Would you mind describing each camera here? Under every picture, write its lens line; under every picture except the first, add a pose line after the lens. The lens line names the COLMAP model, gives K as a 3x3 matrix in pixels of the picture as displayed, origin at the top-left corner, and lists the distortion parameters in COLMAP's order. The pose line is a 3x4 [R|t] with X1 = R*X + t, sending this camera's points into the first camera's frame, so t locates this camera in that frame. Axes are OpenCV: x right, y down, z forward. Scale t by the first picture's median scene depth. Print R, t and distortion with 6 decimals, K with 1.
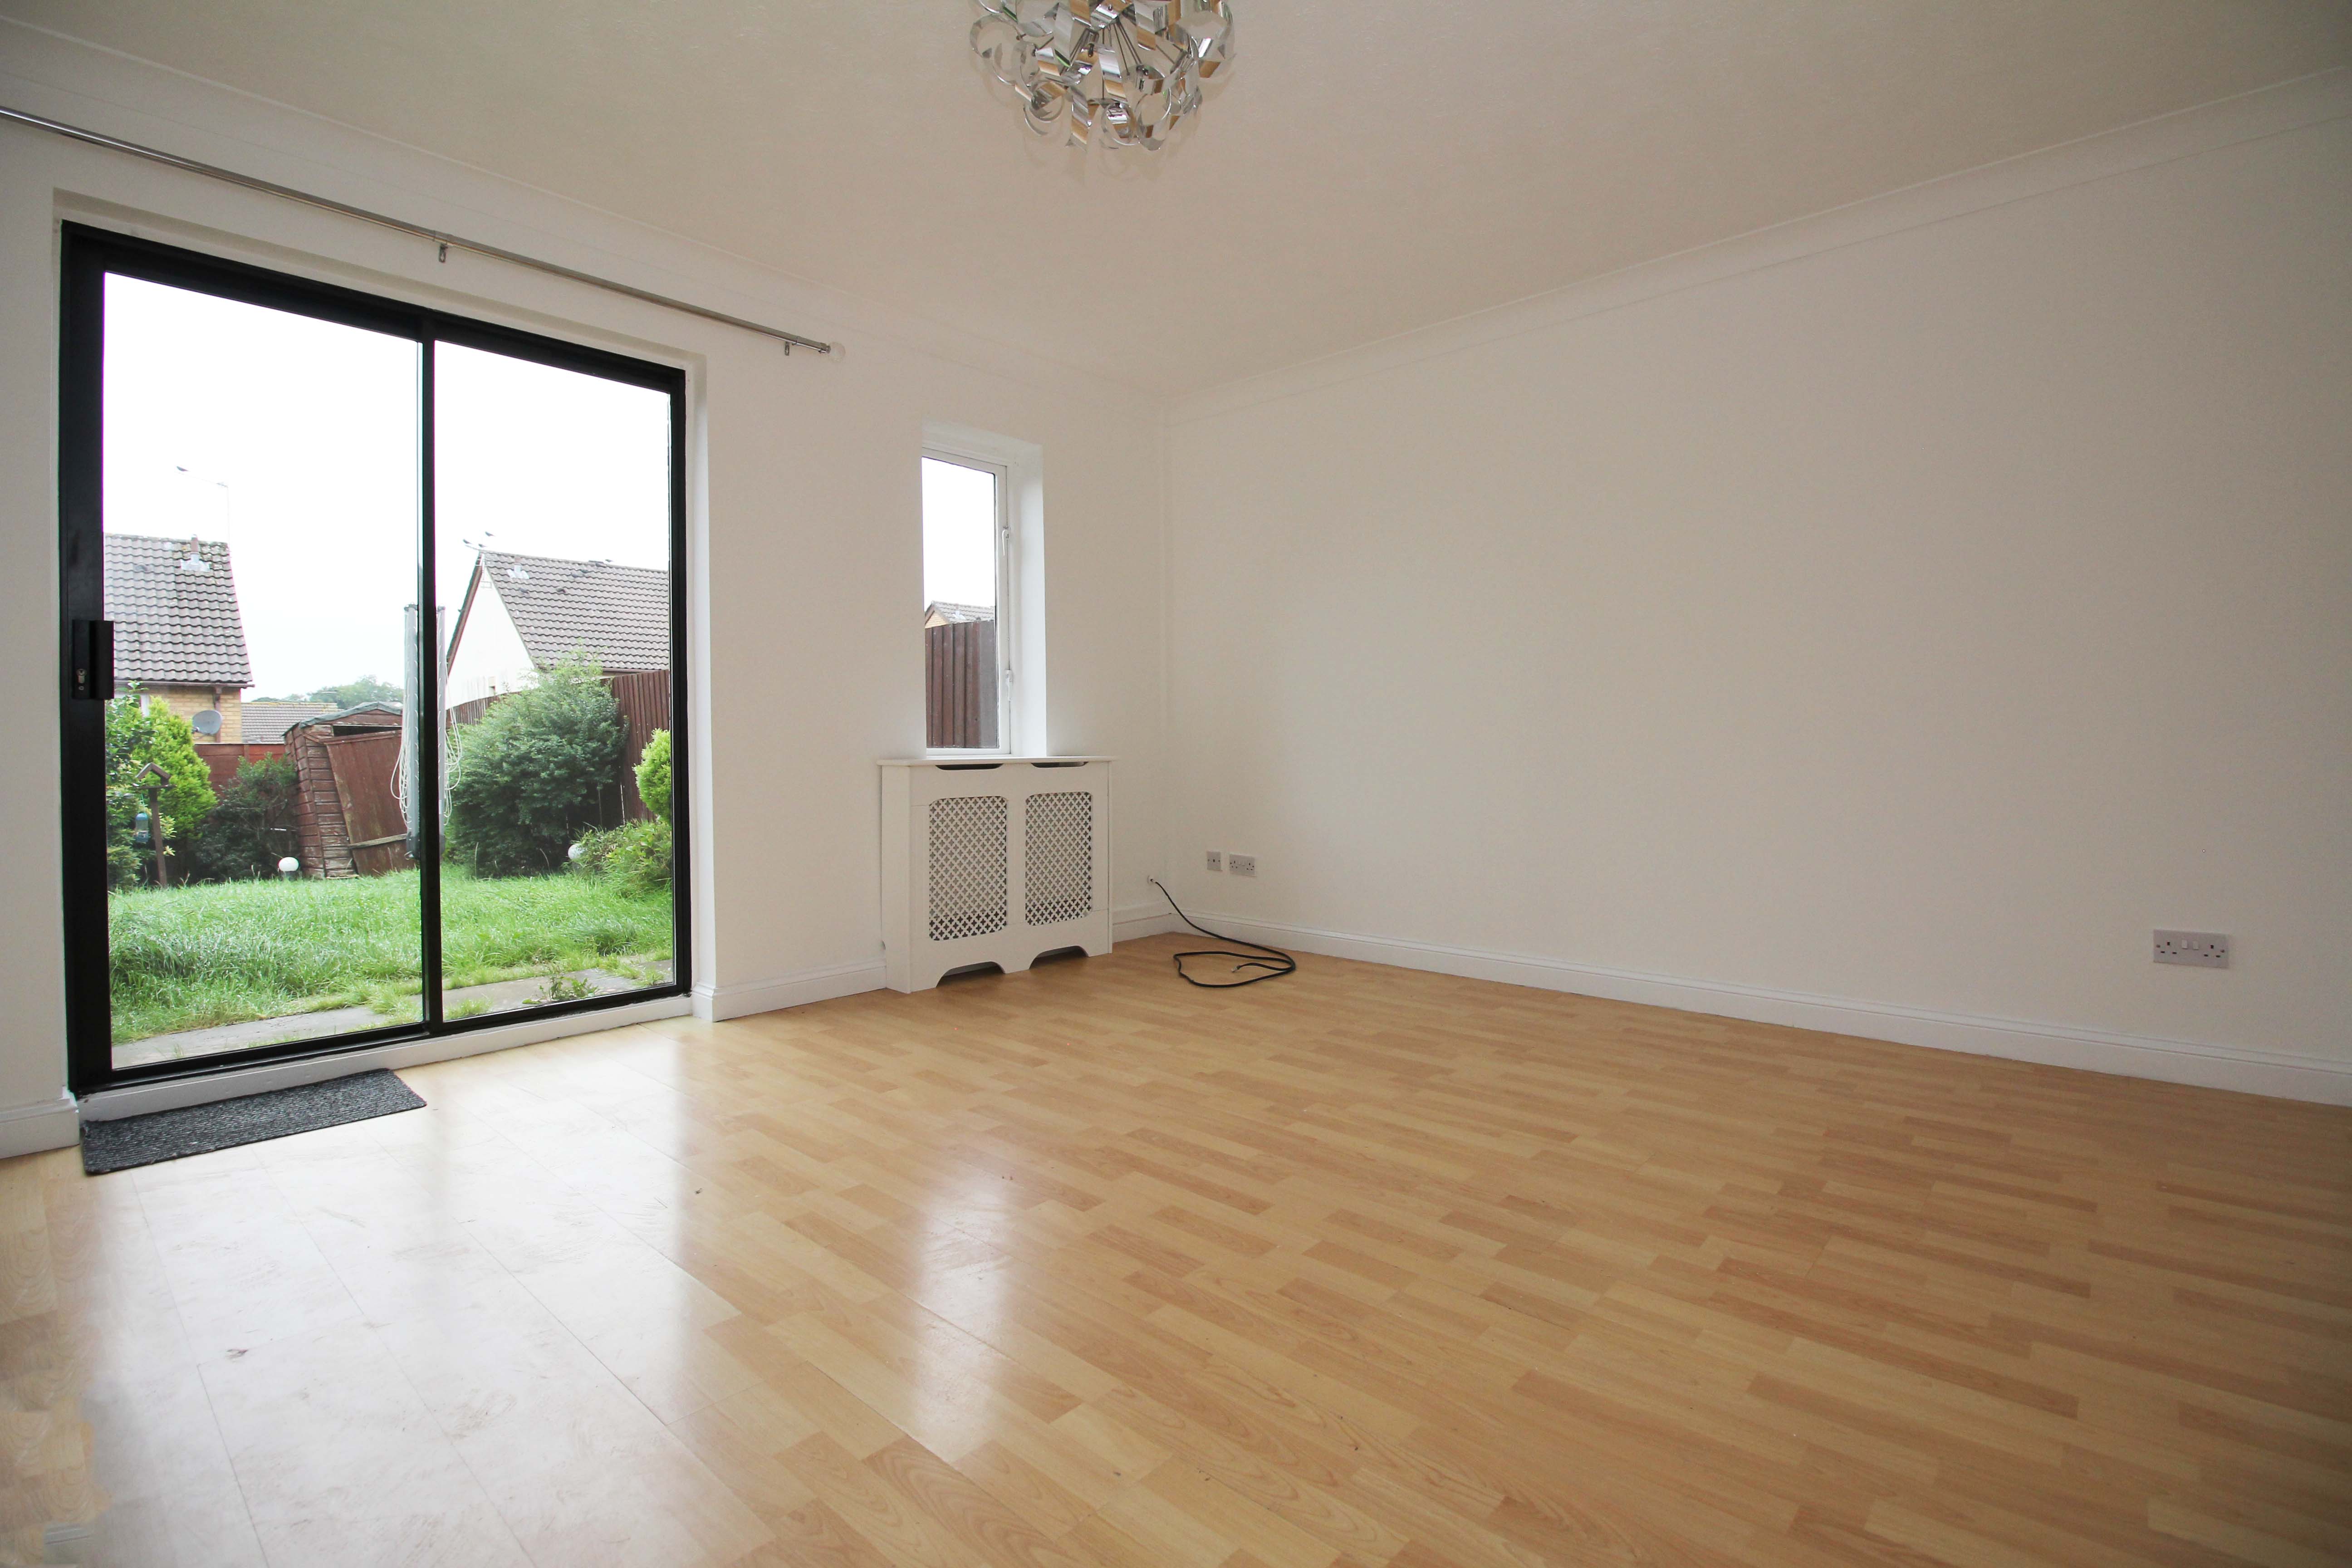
lens RADIAL K [[1078.7, 0, 1182.0], [0, 1078.7, 757.1], [0, 0, 1]] dist [-0.000289, -0.014320]
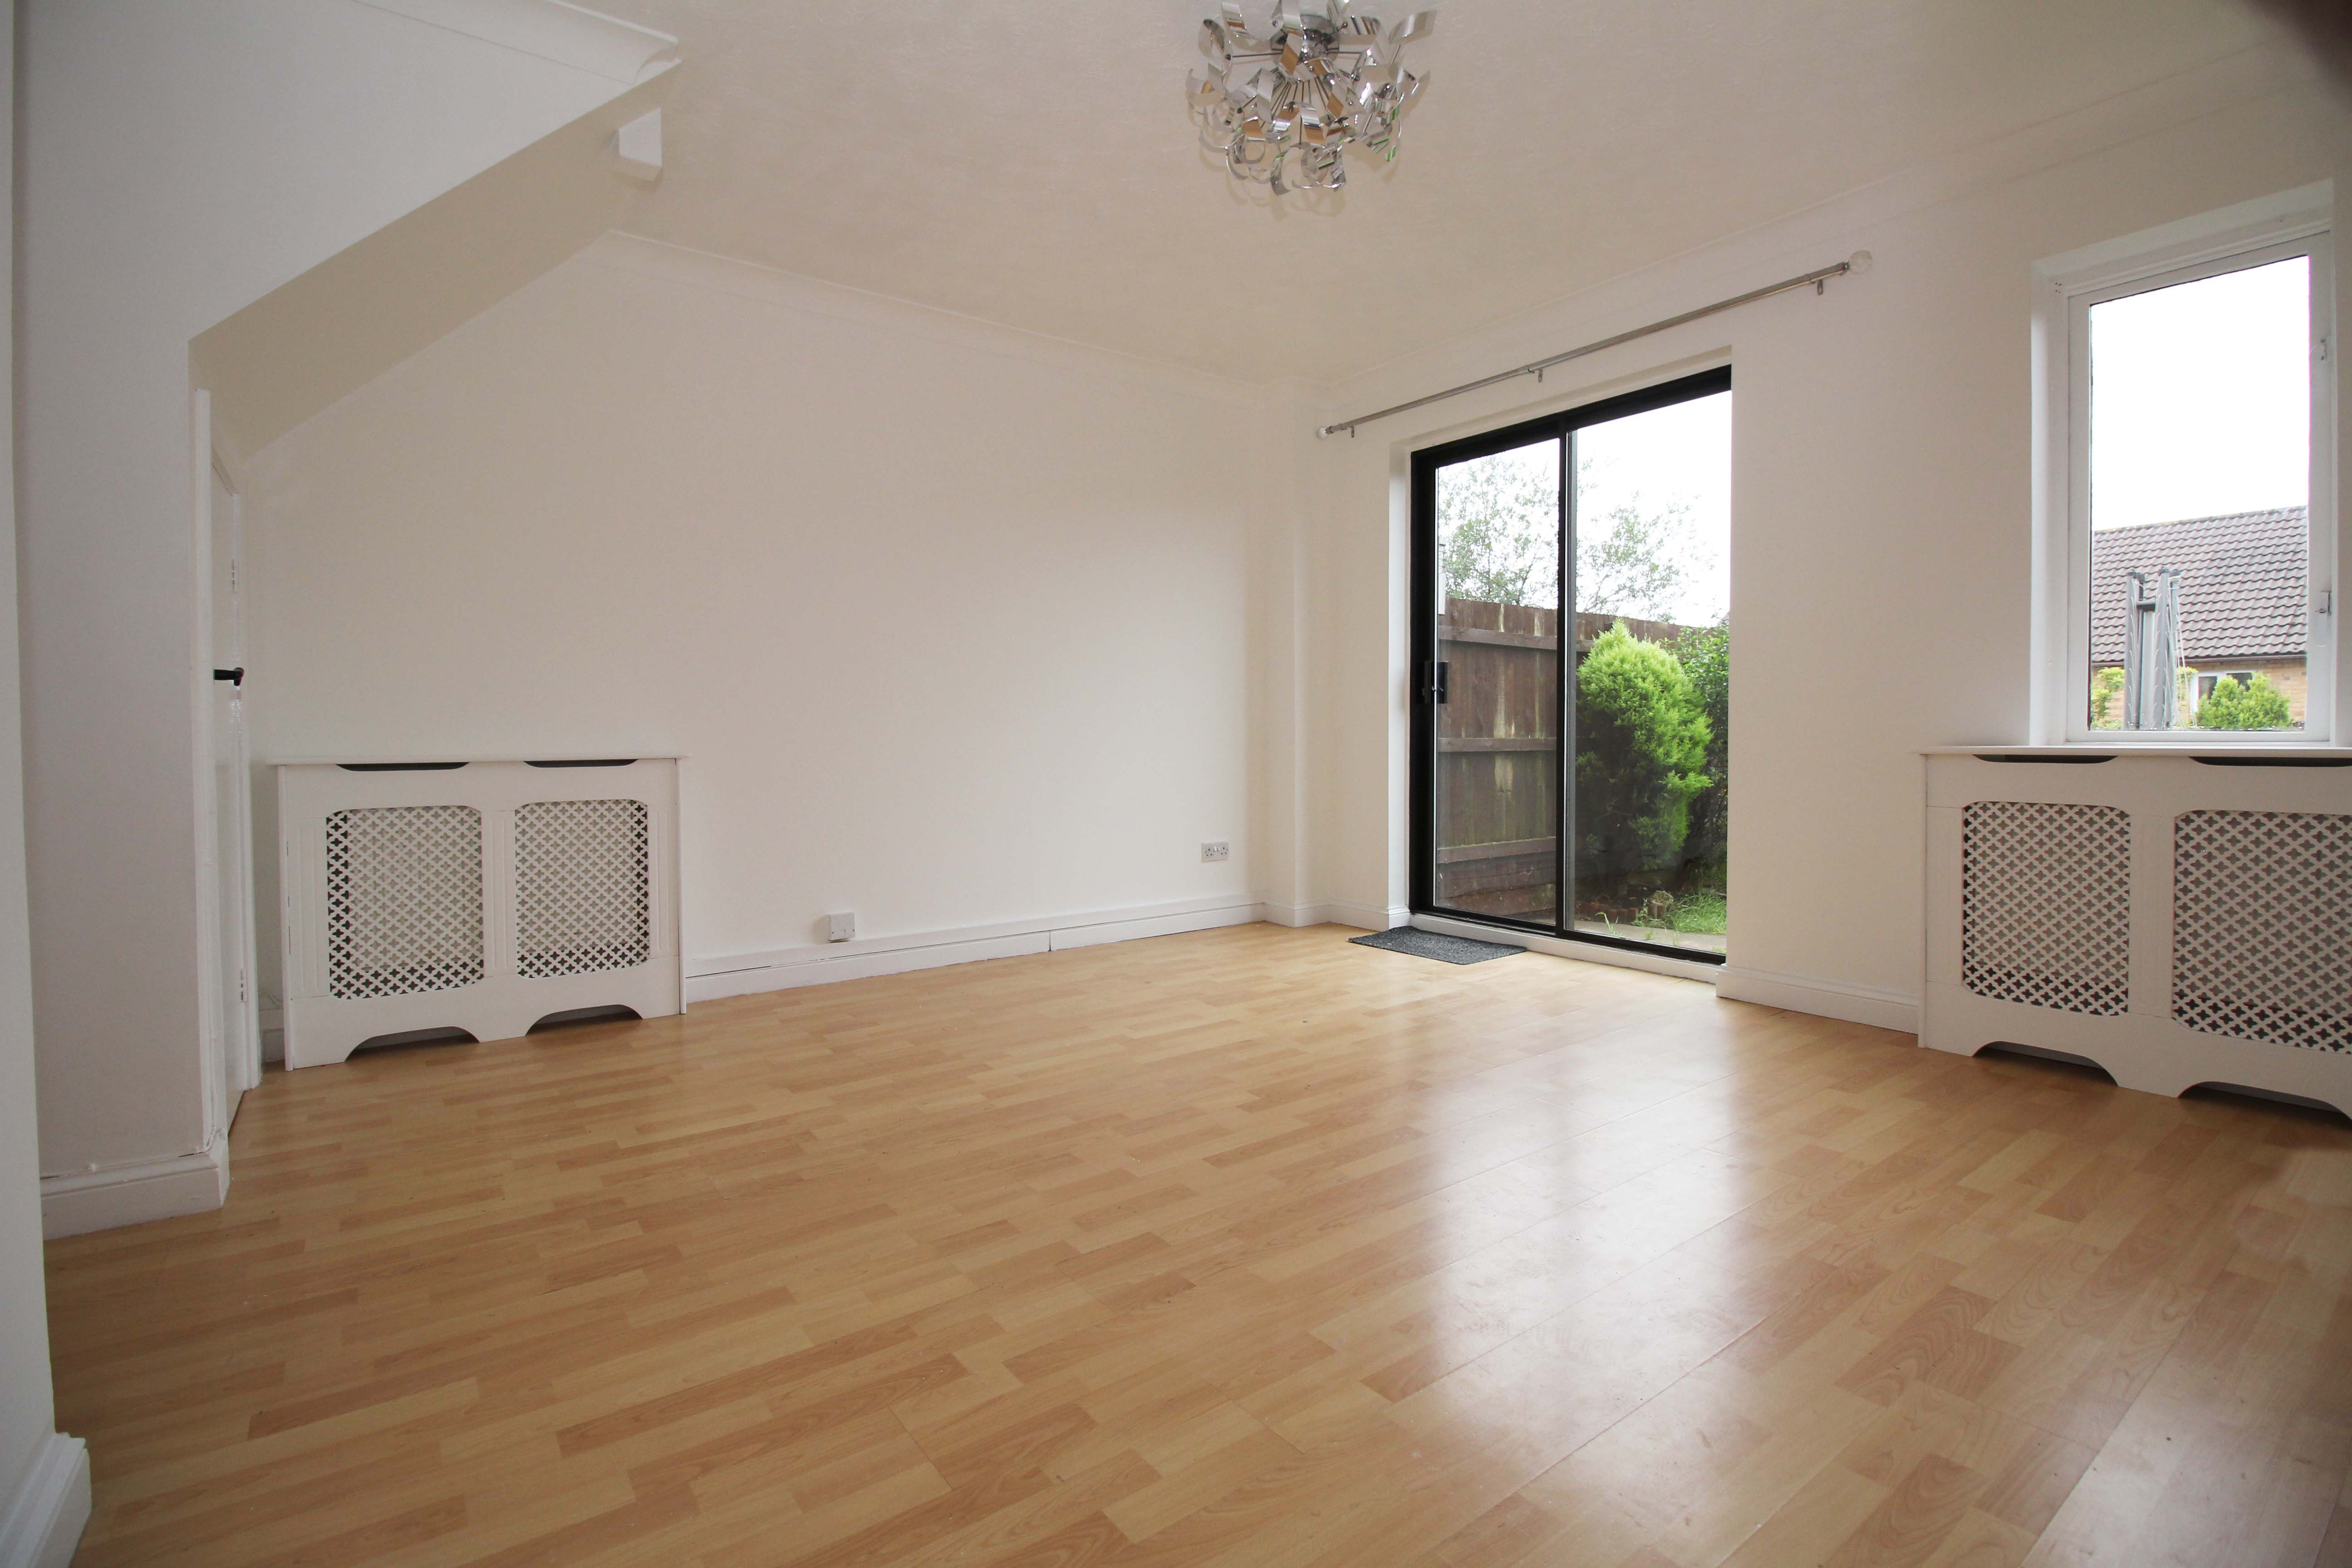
lens RADIAL K [[1078.7, 0, 1182.0], [0, 1078.7, 757.1], [0, 0, 1]] dist [-0.000289, -0.014320]
pose [[-0.197915, 0.028633, -0.979801, 0.268626], [-0.004132, 0.999540, 0.030044, -0.004858], [0.980210, 0.009995, -0.197706, 0.280759]]
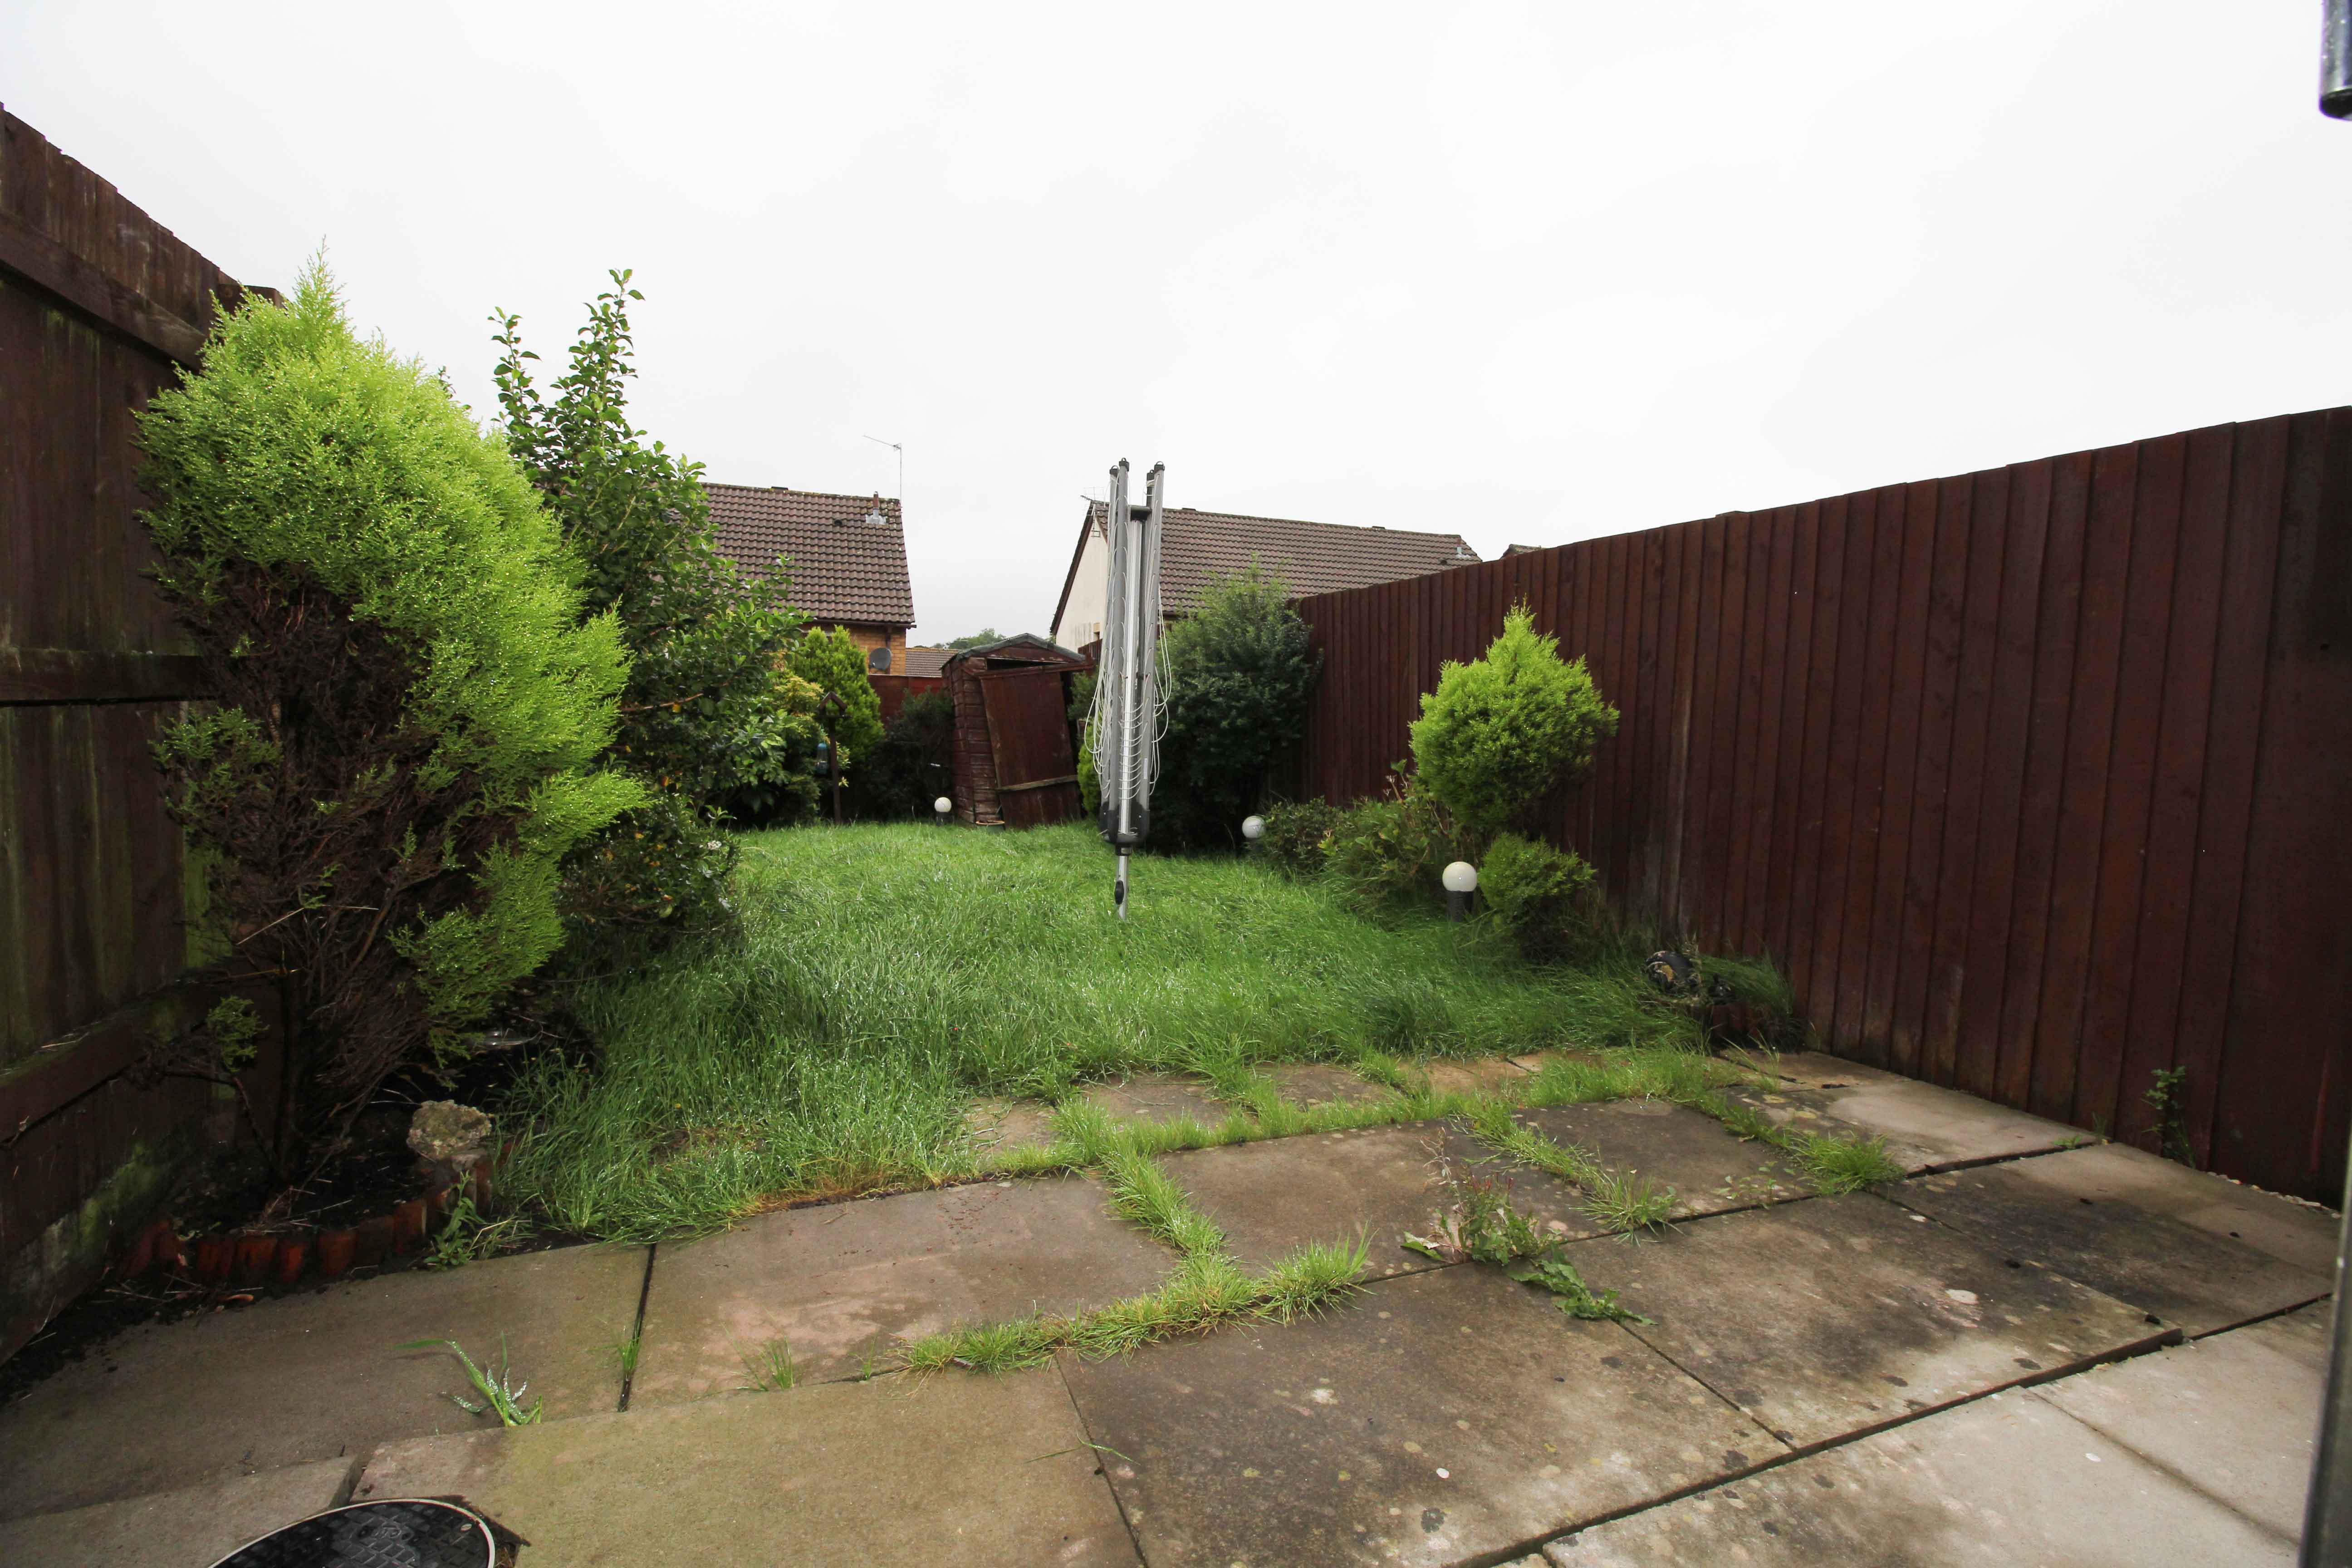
lens RADIAL K [[1078.7, 0, 1182.0], [0, 1078.7, 757.1], [0, 0, 1]] dist [-0.000289, -0.014320]
pose [[0.891486, 0.060661, -0.448969, -0.277993], [-0.043786, 0.997893, 0.047884, 0.004777], [0.450928, -0.023030, 0.892263, 0.310068]]
